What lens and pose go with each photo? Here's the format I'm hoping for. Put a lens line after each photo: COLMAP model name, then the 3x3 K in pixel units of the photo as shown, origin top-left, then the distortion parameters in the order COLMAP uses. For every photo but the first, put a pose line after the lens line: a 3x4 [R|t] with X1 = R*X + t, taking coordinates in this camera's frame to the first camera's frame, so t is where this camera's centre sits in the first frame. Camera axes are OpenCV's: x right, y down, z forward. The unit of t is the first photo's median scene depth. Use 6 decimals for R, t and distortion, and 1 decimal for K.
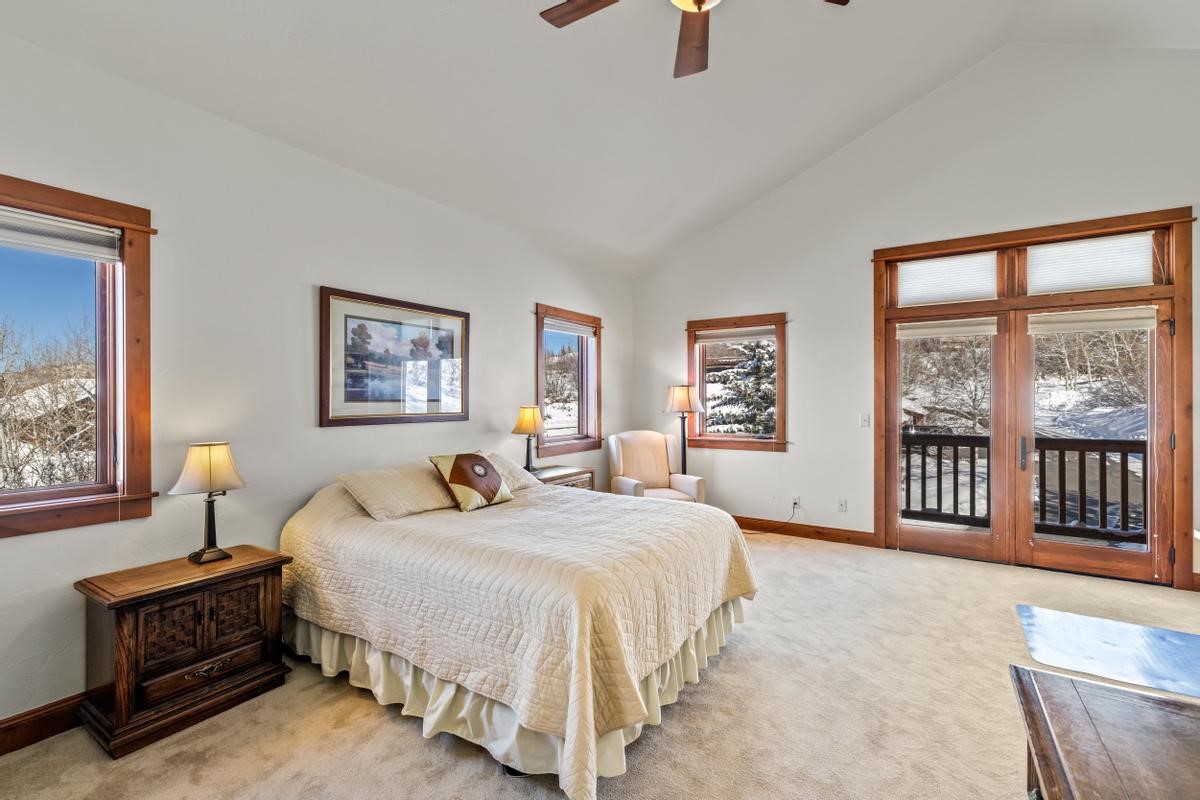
lens RADIAL K [[514.4, 0, 599.8], [0, 514.4, 400.0], [0, 0, 1]] dist [-0.001009, -0.001404]
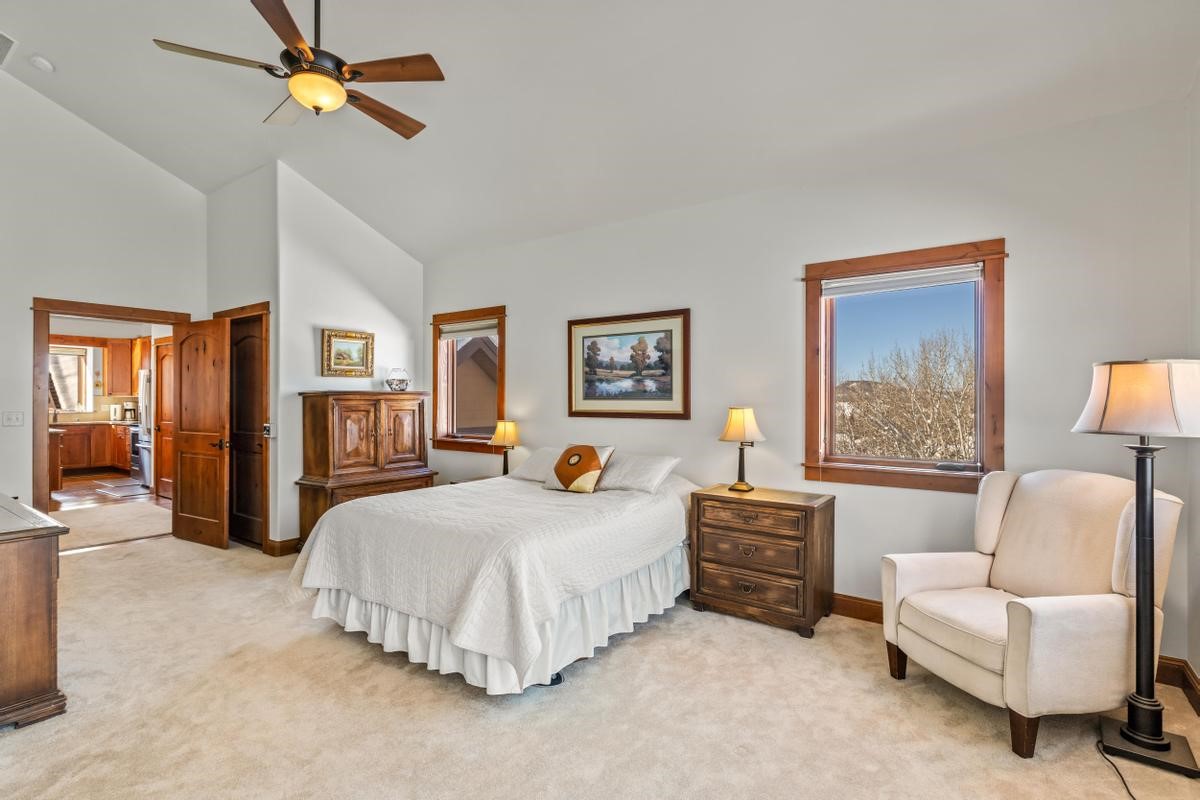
lens RADIAL K [[572.3, 0, 598.3], [0, 572.3, 400.2], [0, 0, 1]] dist [0.002713, -0.001186]
pose [[-0.066981, 0.007759, -0.997724, 1.001656], [-0.003171, 0.999963, 0.007989, -0.006801], [0.997749, 0.003699, -0.066954, 1.098701]]
